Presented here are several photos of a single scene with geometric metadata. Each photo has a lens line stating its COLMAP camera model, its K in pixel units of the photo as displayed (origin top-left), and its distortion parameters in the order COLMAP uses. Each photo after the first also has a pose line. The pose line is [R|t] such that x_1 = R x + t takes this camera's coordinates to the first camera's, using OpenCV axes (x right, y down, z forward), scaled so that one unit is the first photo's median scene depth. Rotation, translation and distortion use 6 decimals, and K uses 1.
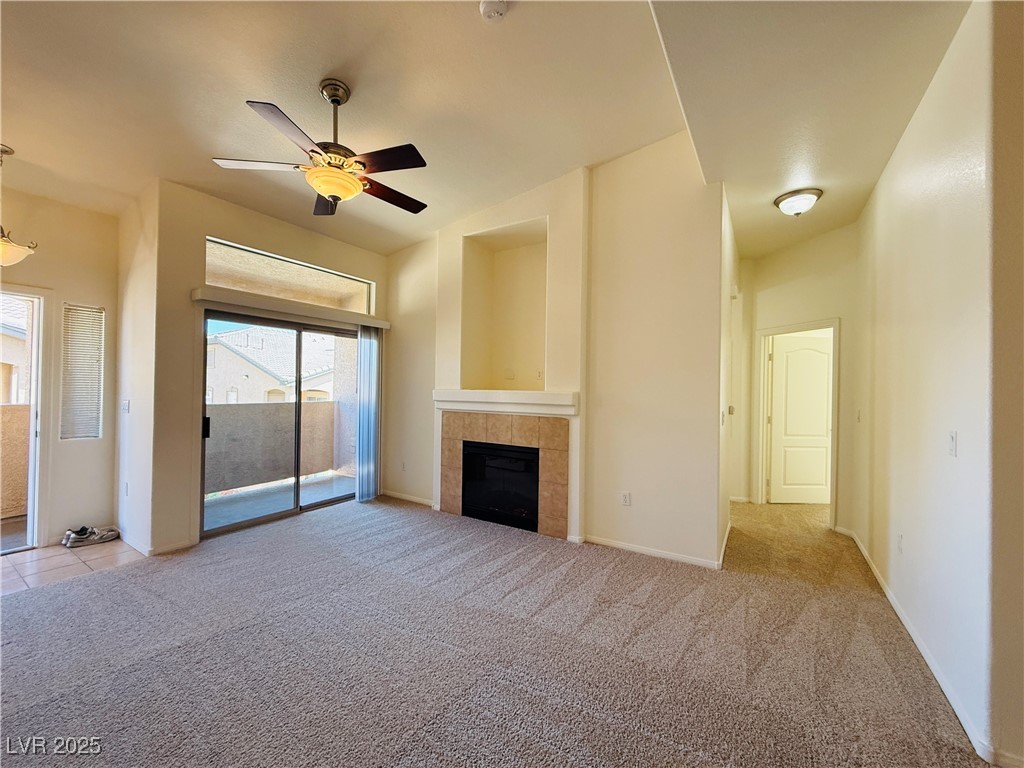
lens RADIAL K [[409.2, 0, 513.8], [0, 409.2, 388.7], [0, 0, 1]] dist [0.001018, -0.000063]
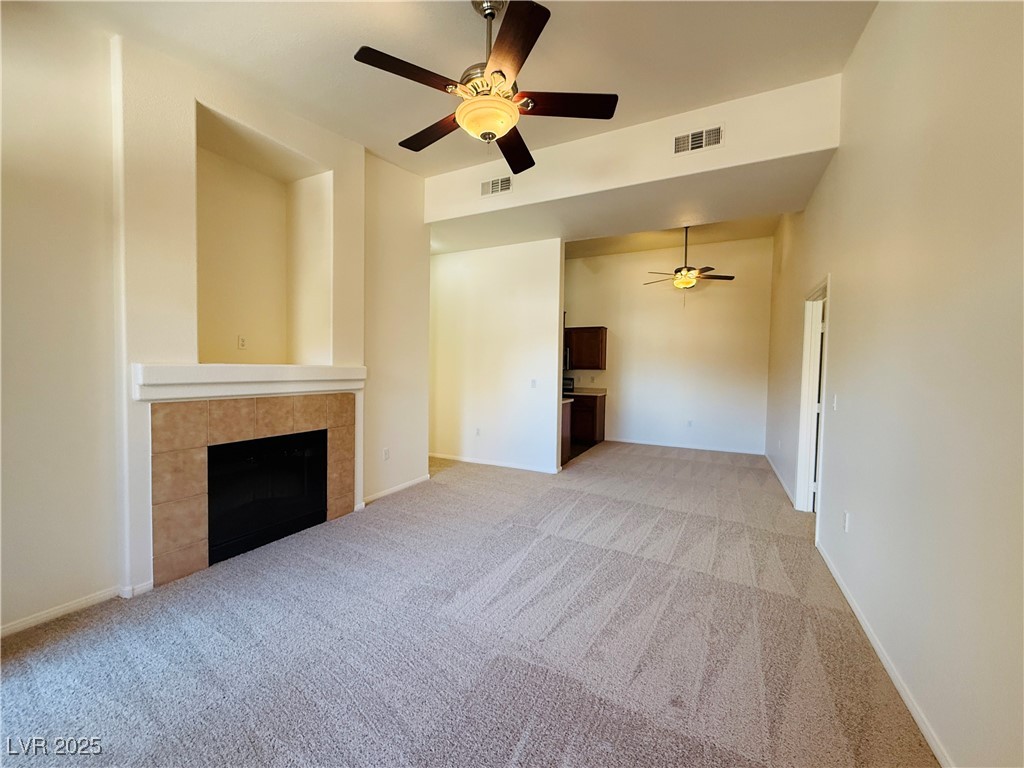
lens RADIAL K [[409.2, 0, 510.6], [0, 409.2, 391.3], [0, 0, 1]] dist [0.001018, -0.000063]
pose [[-0.089720, -0.072284, 0.993341, -0.831891], [-0.016133, 0.997337, 0.071117, -0.008034], [-0.995836, -0.009645, -0.090647, 0.650656]]
